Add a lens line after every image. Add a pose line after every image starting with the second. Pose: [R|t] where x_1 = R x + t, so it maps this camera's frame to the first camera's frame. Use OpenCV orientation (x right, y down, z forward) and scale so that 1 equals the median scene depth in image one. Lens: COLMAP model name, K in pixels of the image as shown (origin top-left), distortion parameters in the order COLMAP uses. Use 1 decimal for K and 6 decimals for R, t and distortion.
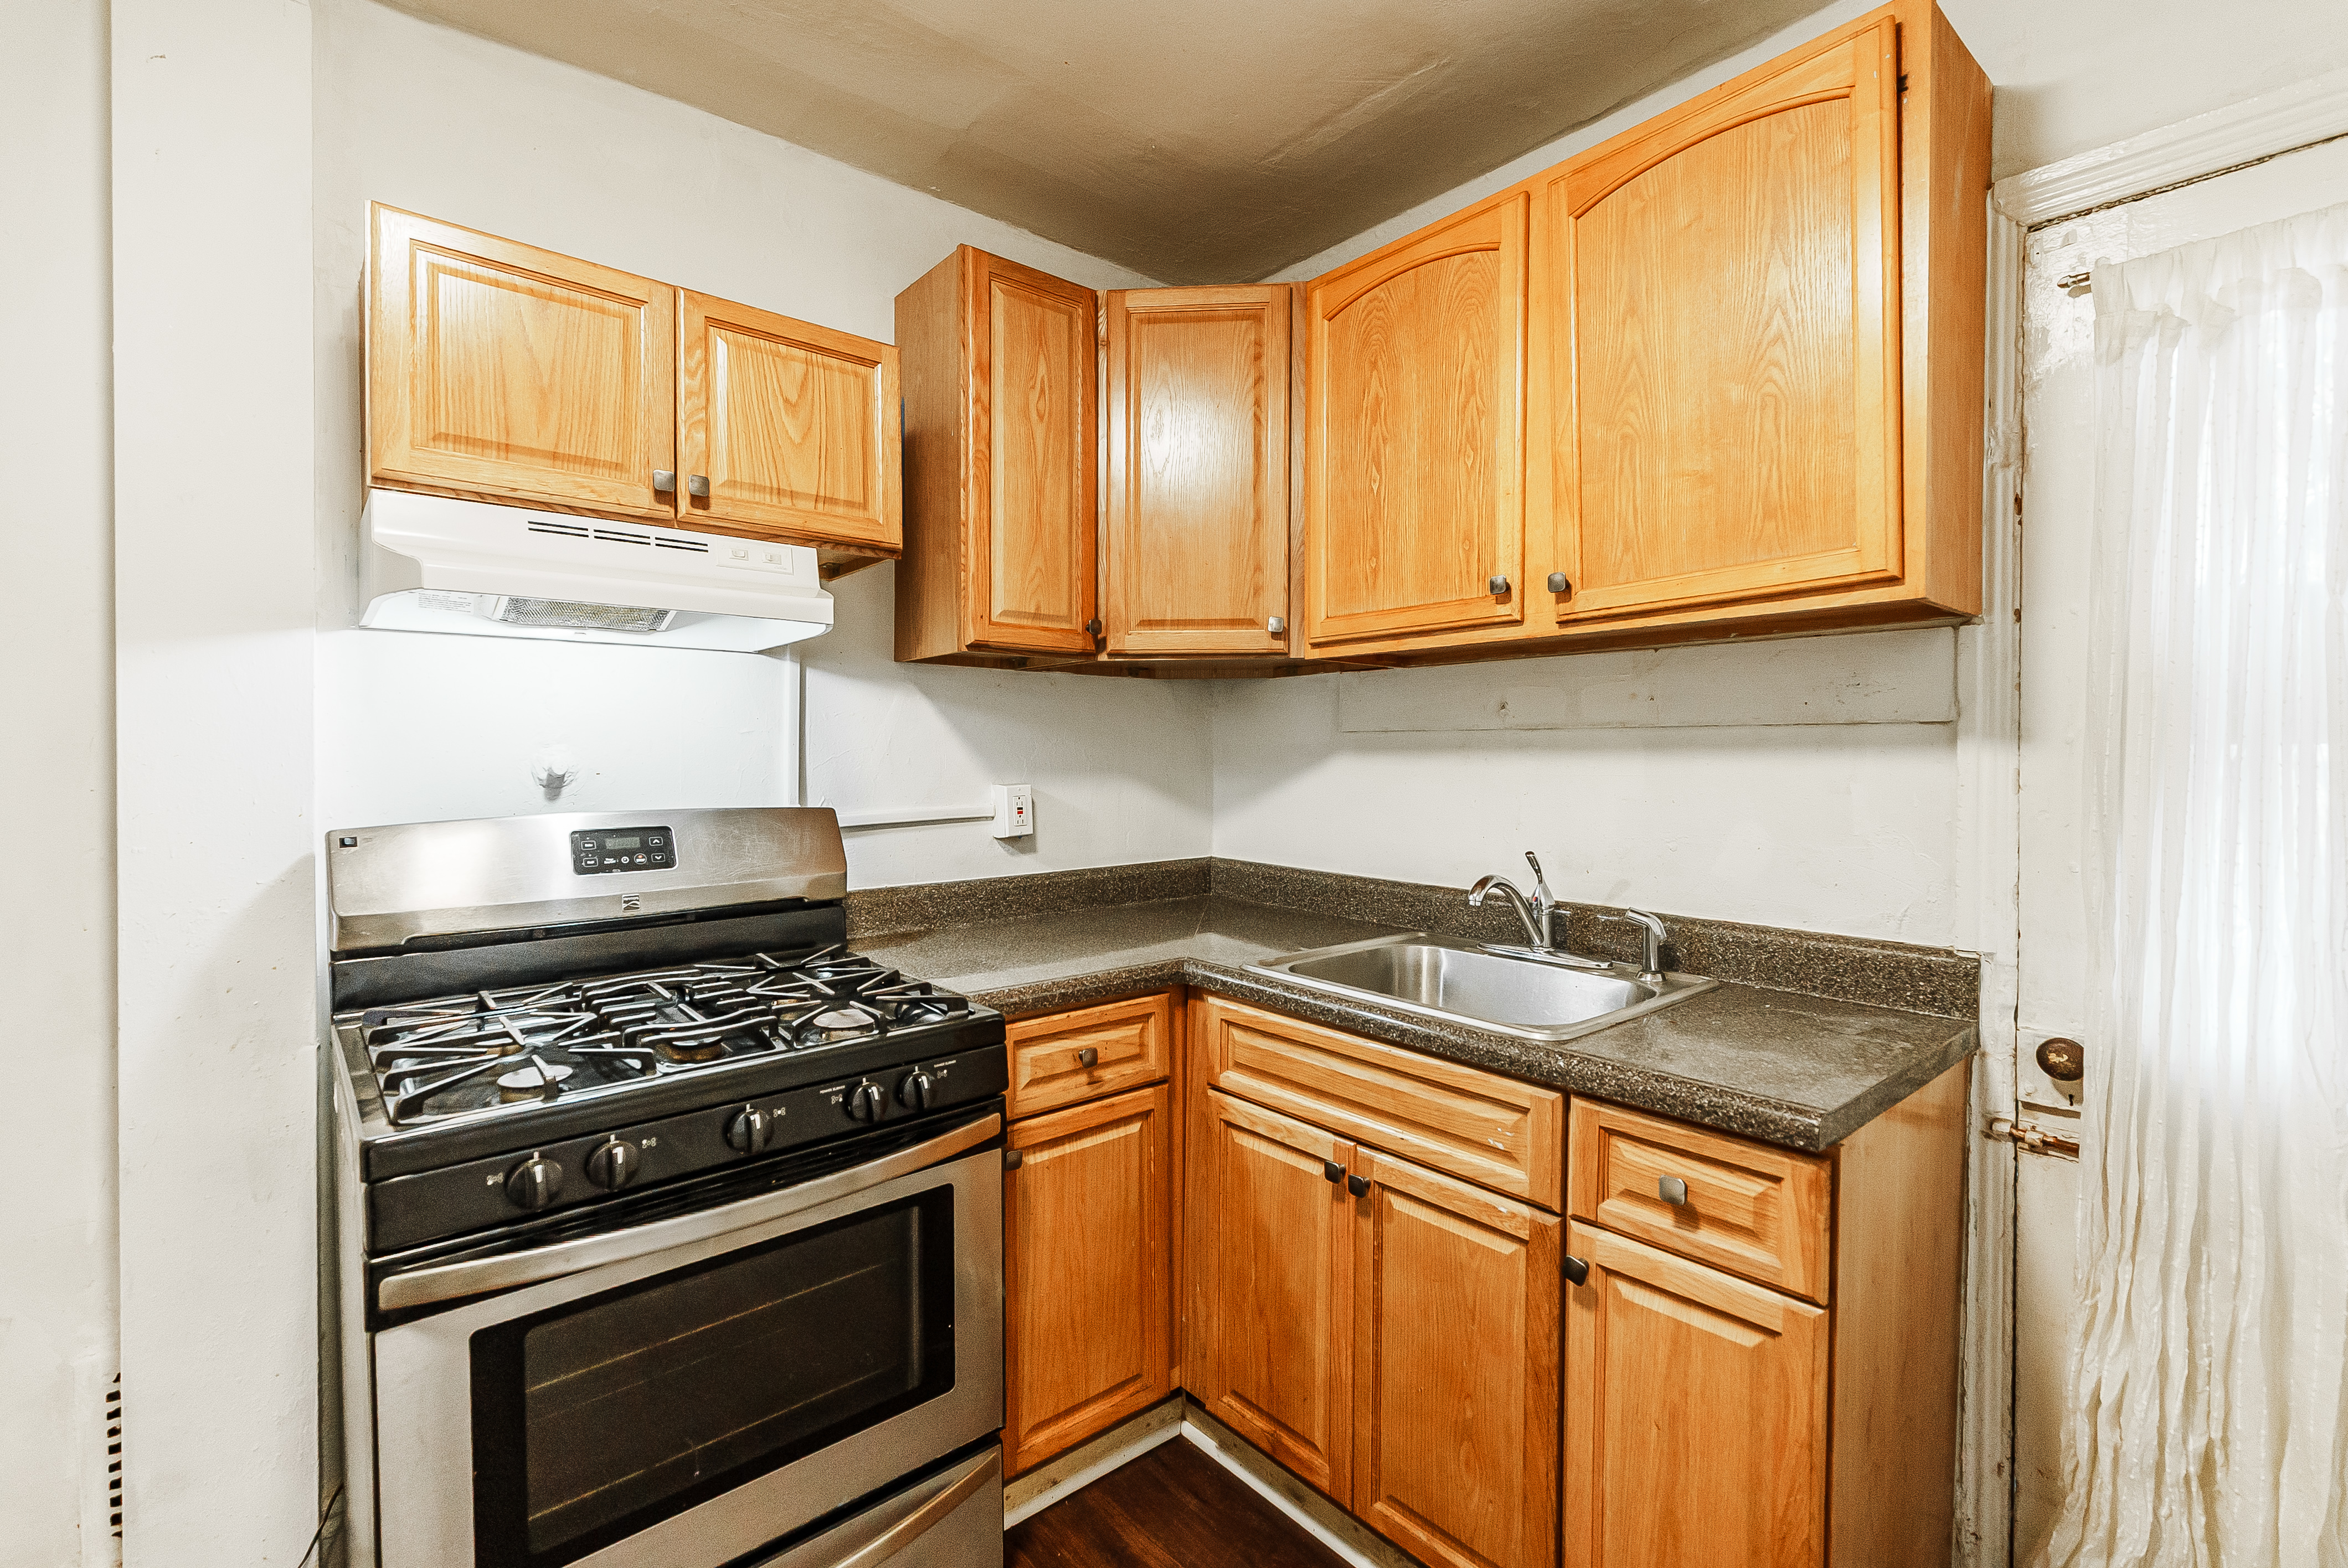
lens RADIAL K [[1051.1, 0, 1190.2], [0, 1051.1, 780.8], [0, 0, 1]] dist [0.002234, -0.000847]
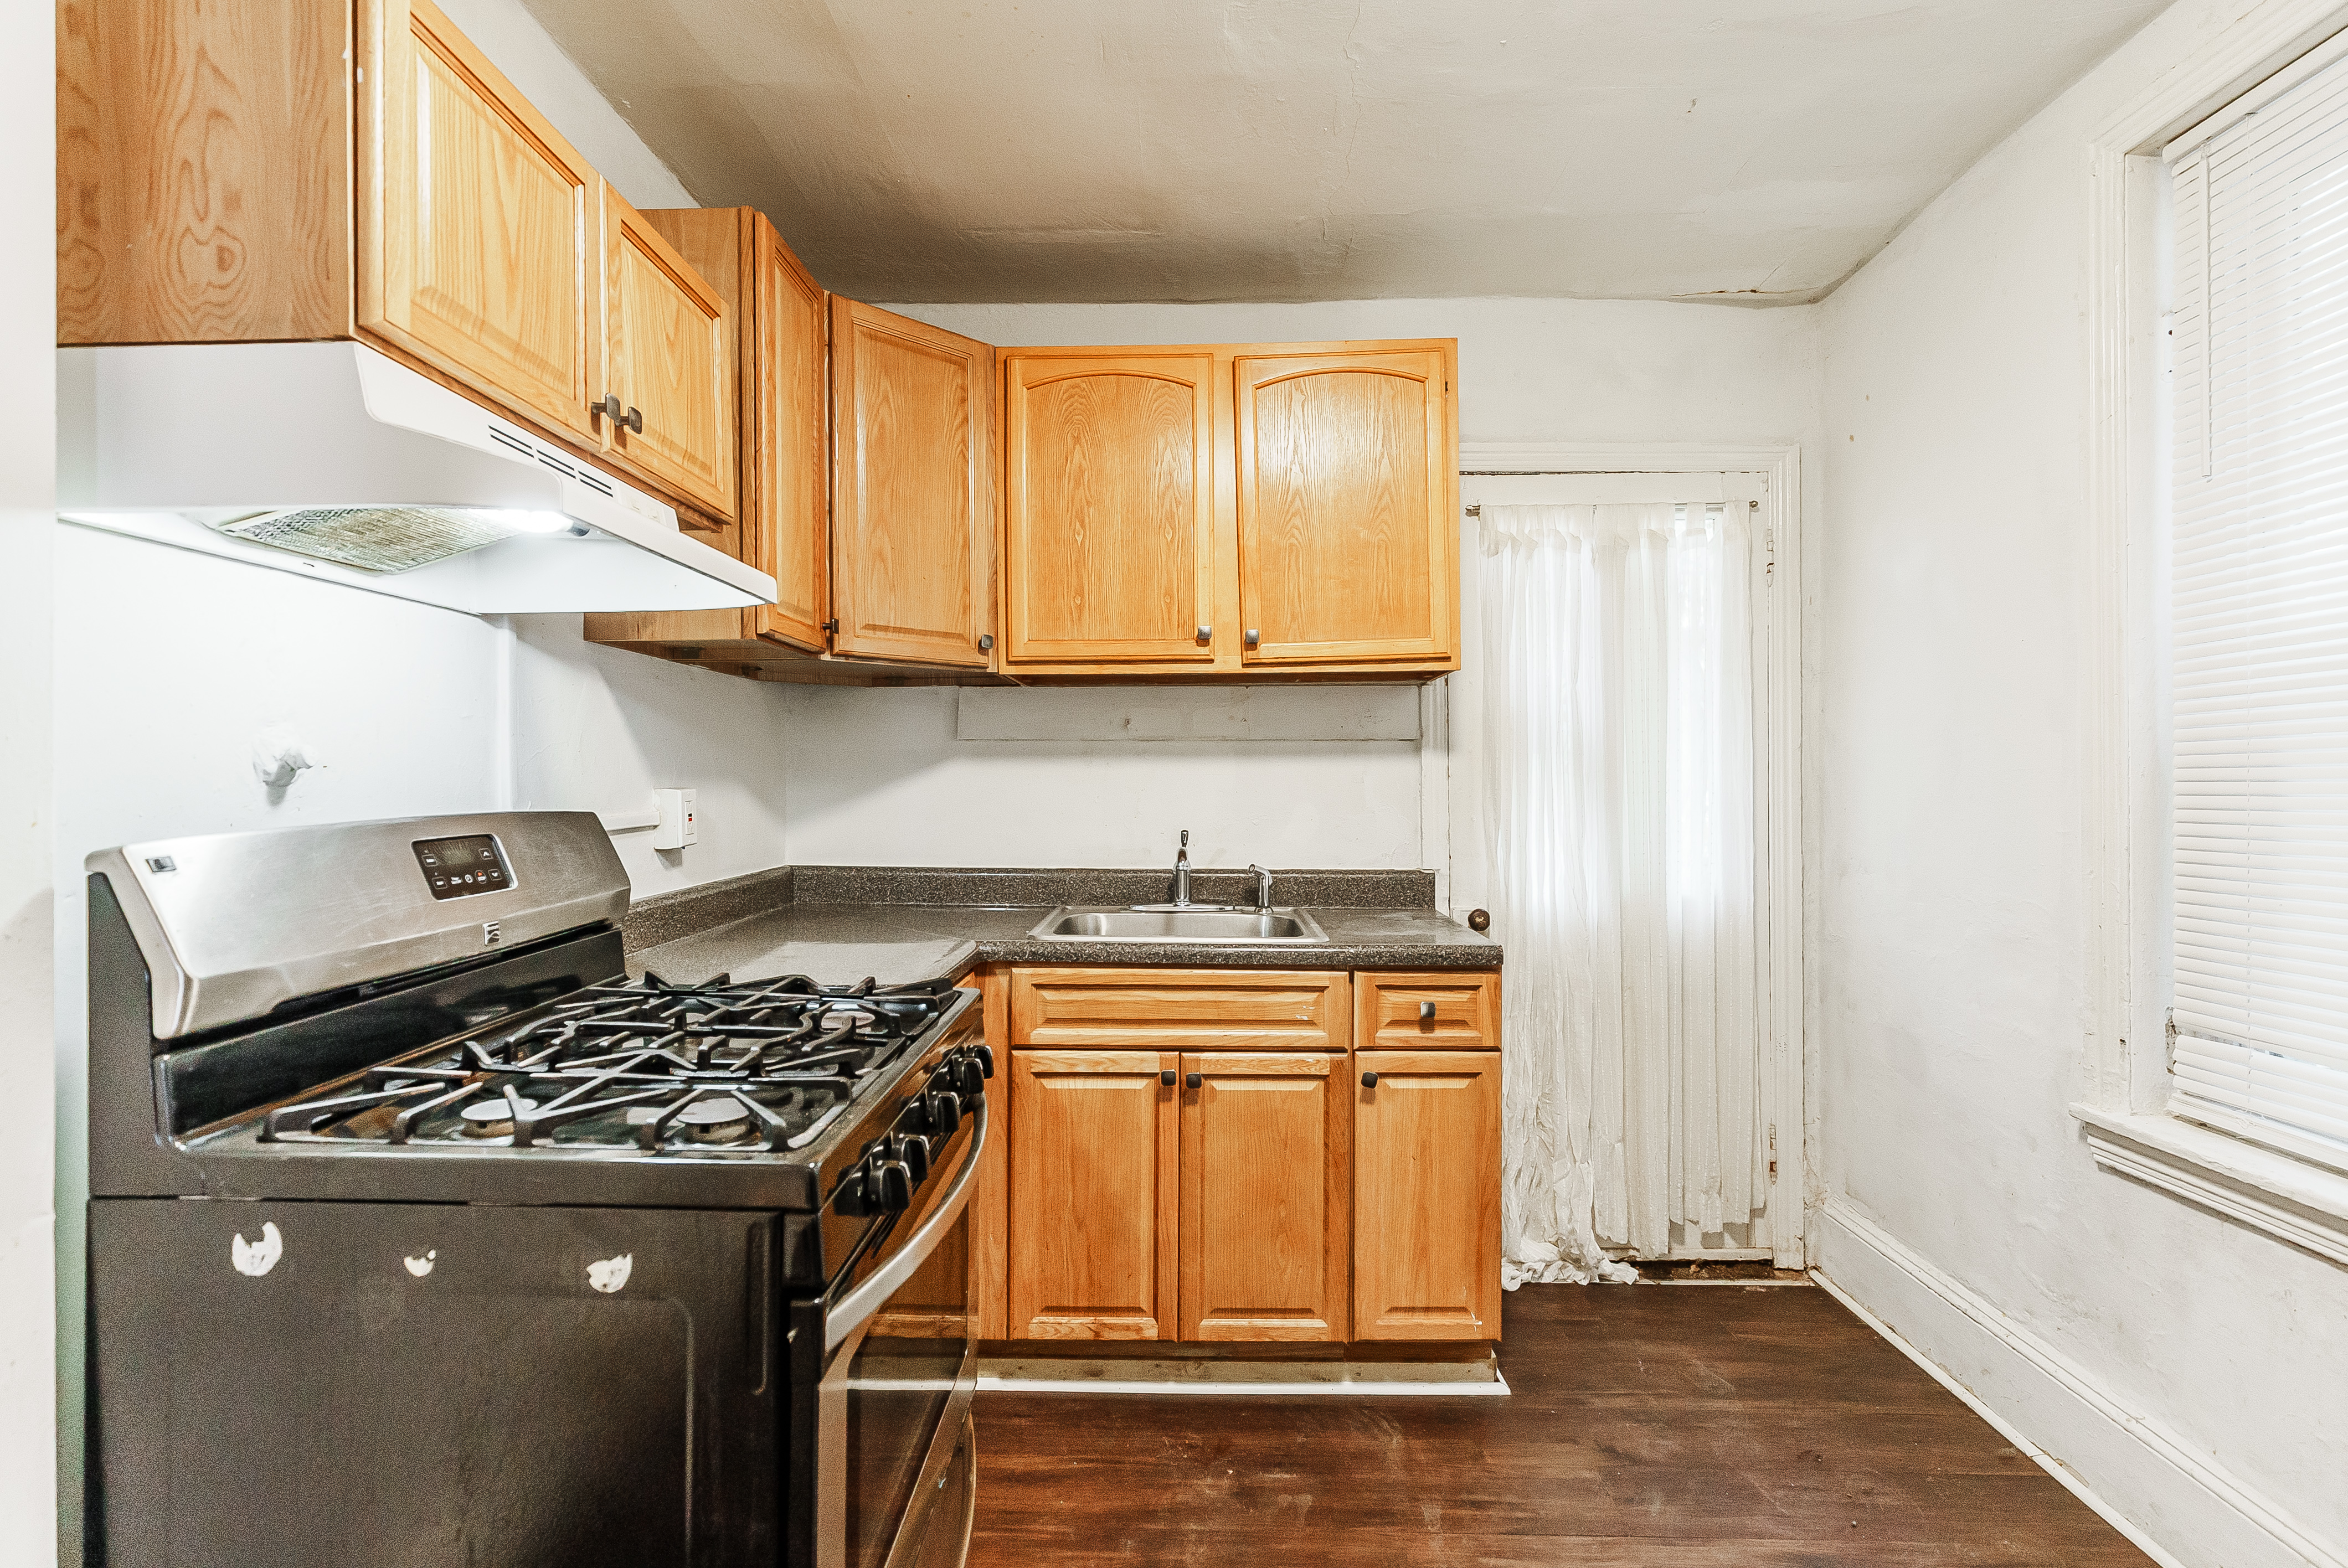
lens RADIAL K [[1066.1, 0, 1184.9], [0, 1066.1, 782.7], [0, 0, 1]] dist [0.004802, -0.001297]
pose [[0.660804, -0.004016, 0.750548, -0.760172], [0.022574, 0.999640, -0.014526, 0.028625], [-0.750219, 0.026542, 0.660656, 0.105651]]
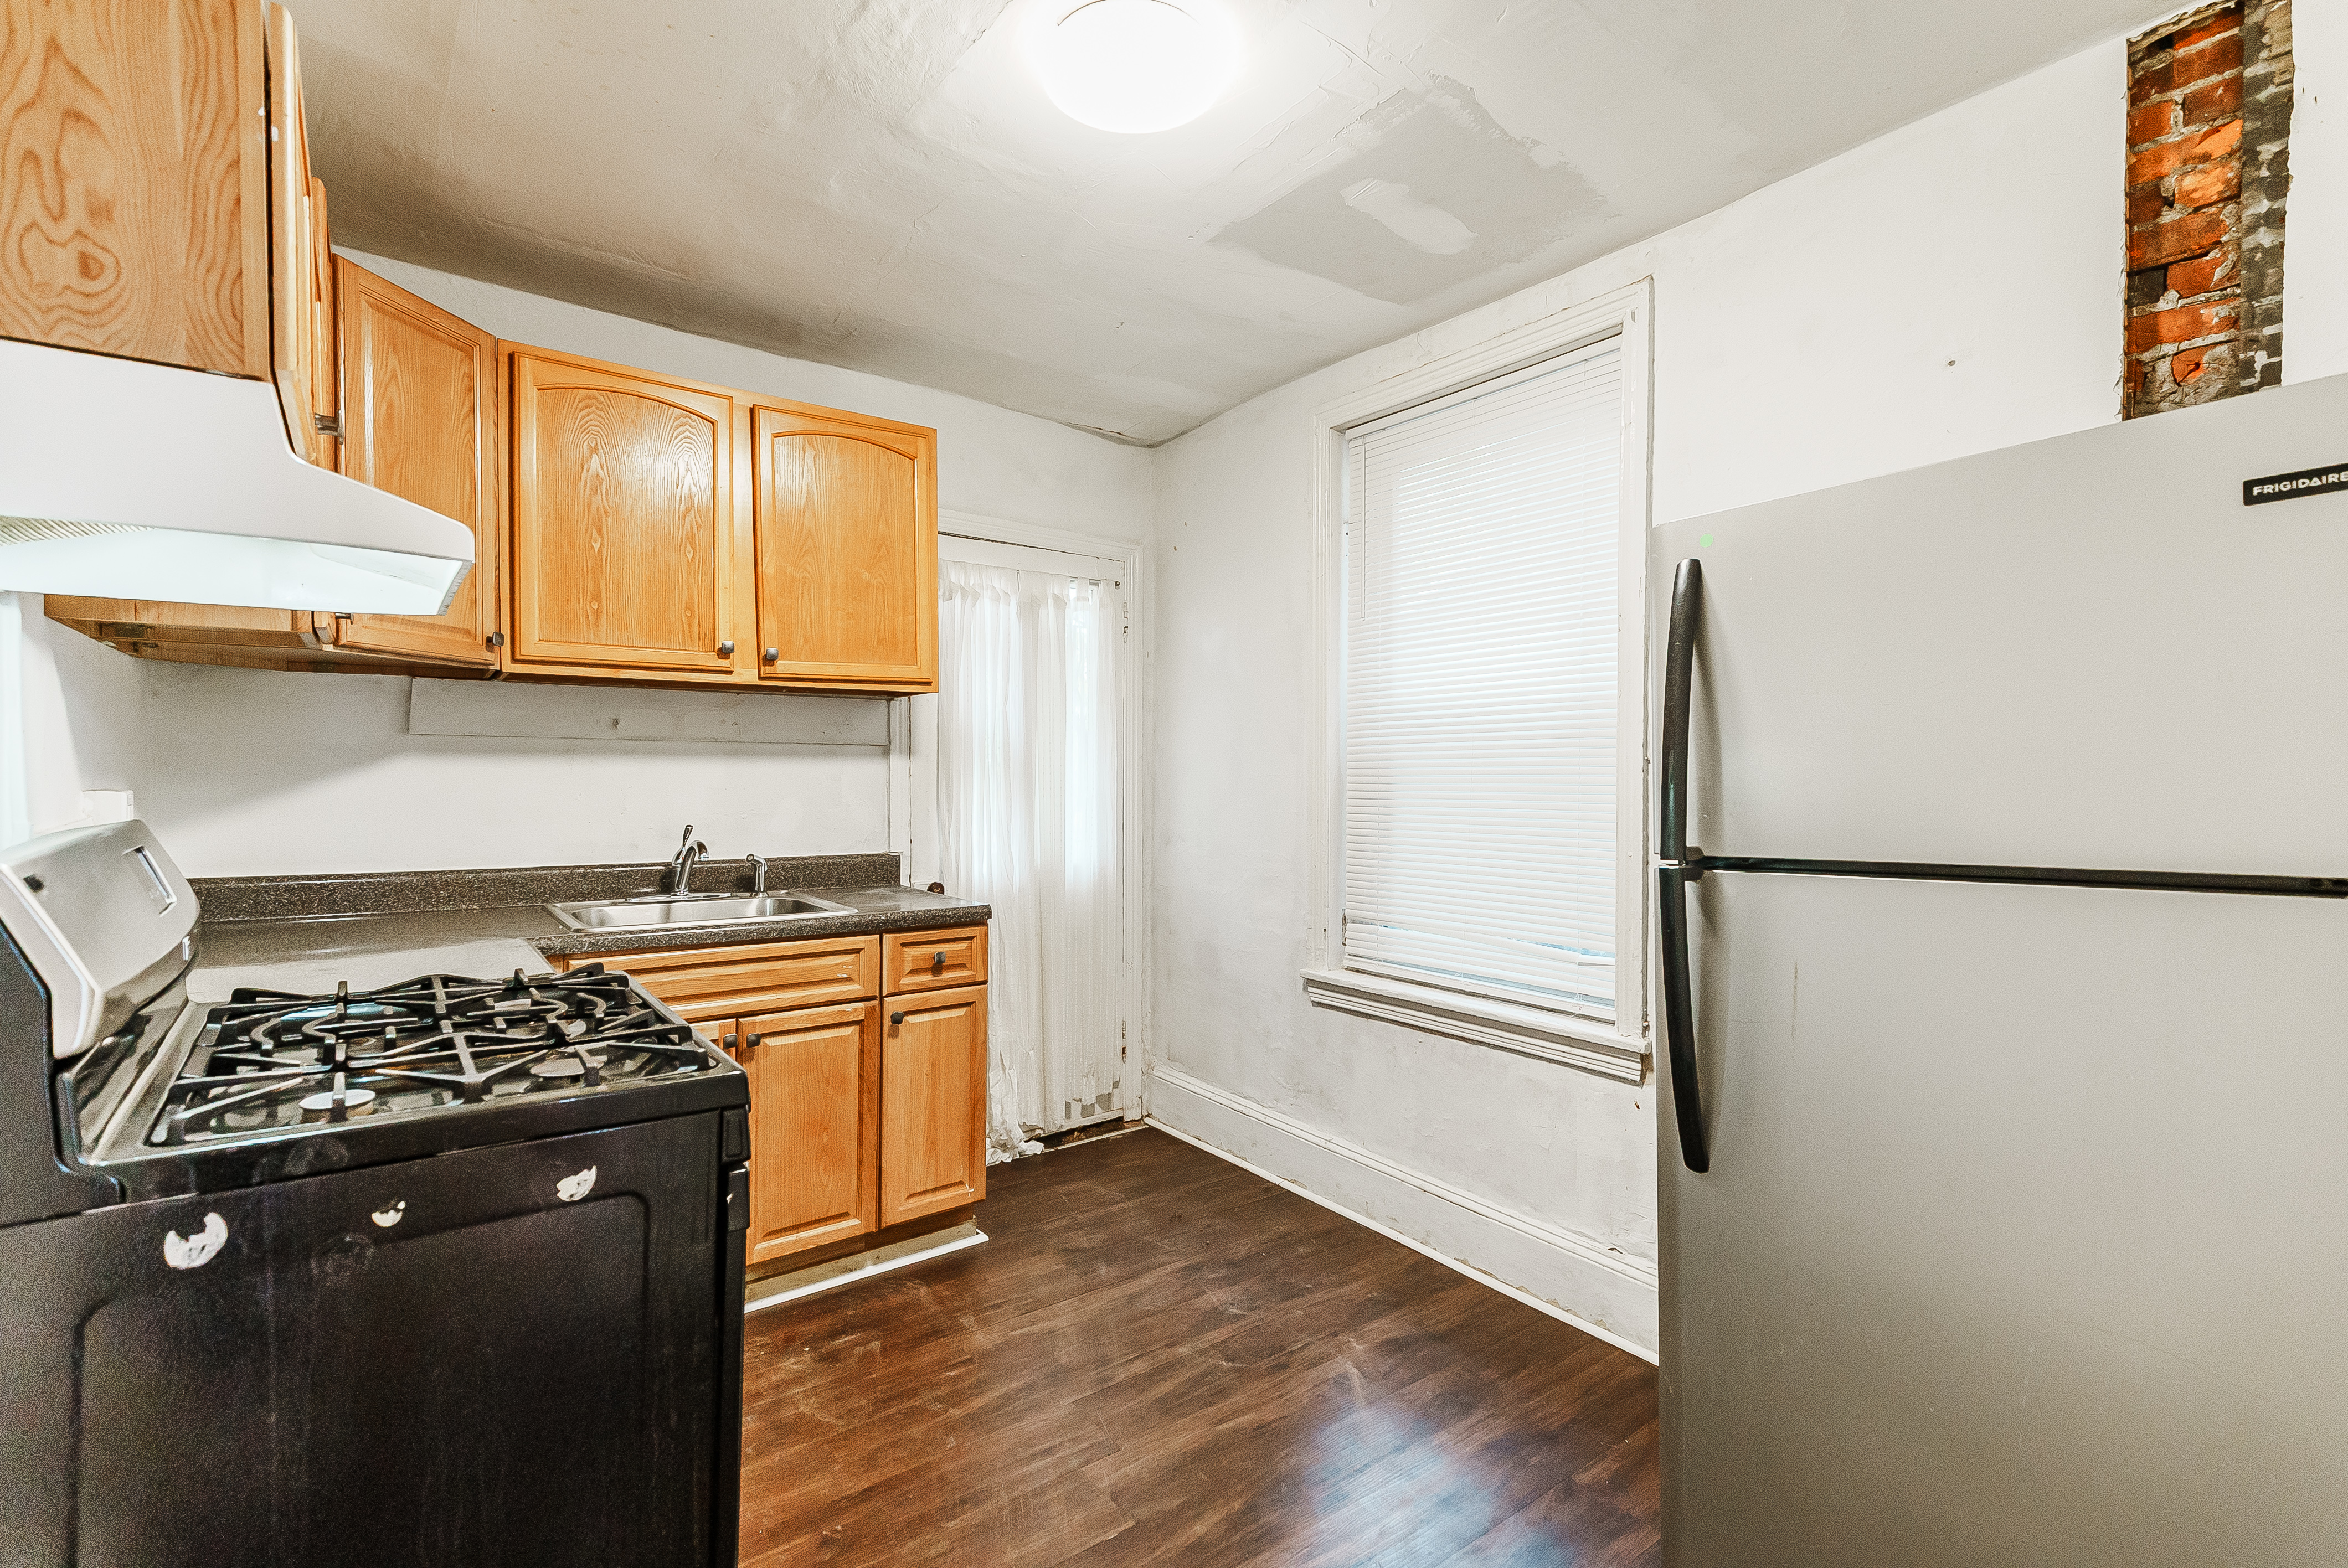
lens RADIAL K [[1051.1, 0, 1190.2], [0, 1051.1, 780.8], [0, 0, 1]] dist [0.002234, -0.000847]
pose [[0.045075, -0.010852, 0.998925, -1.194978], [0.020107, 0.999748, 0.009954, 0.005993], [-0.998781, 0.019637, 0.045282, 0.260505]]
